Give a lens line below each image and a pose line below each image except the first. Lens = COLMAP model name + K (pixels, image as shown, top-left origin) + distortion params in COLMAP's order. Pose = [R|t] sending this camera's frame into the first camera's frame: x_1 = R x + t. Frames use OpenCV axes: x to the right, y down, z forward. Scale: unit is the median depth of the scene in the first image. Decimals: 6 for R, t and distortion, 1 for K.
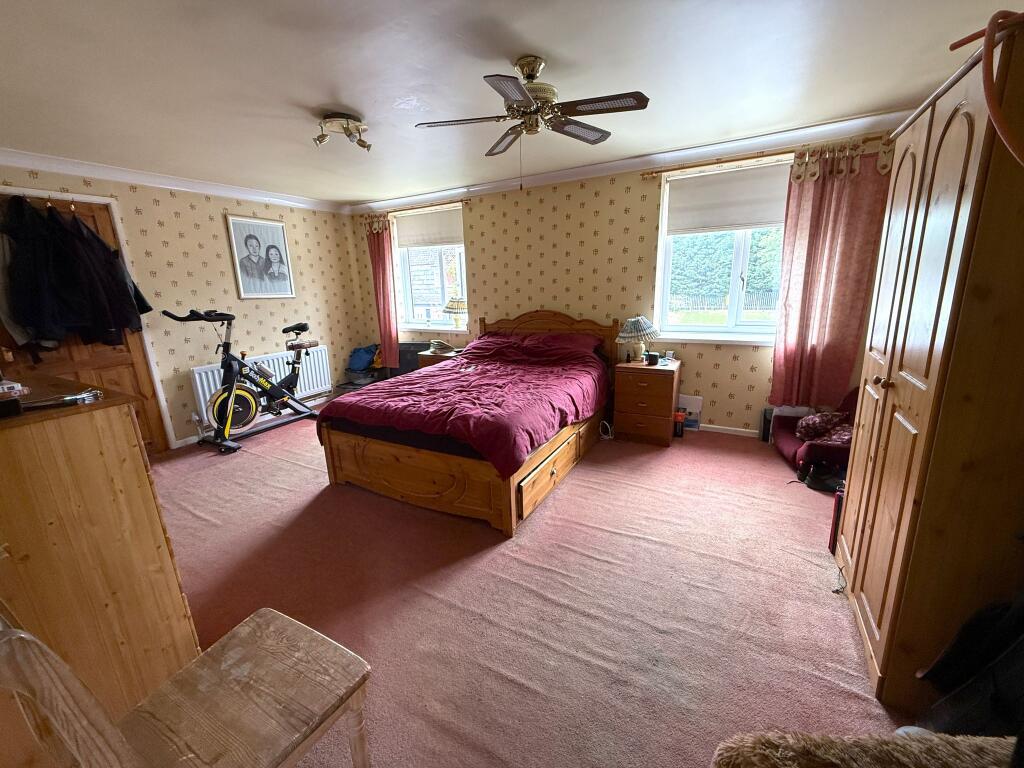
lens RADIAL K [[411.7, 0, 514.4], [0, 411.7, 378.6], [0, 0, 1]] dist [-0.000882, -0.000079]
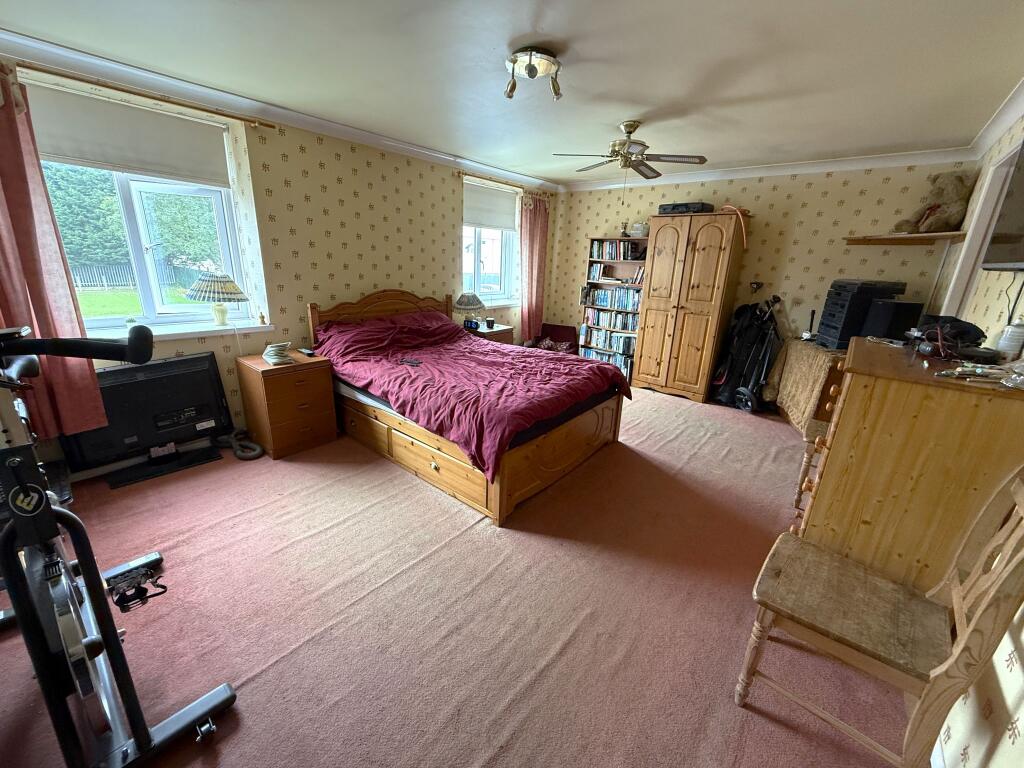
lens RADIAL K [[405.0, 0, 507.8], [0, 405.0, 383.7], [0, 0, 1]] dist [-0.000396, -0.000006]
pose [[0.191322, -0.258030, 0.947004, -0.845472], [0.175609, 0.958258, 0.225618, -0.131027], [-0.965690, 0.123137, 0.228648, 0.600429]]
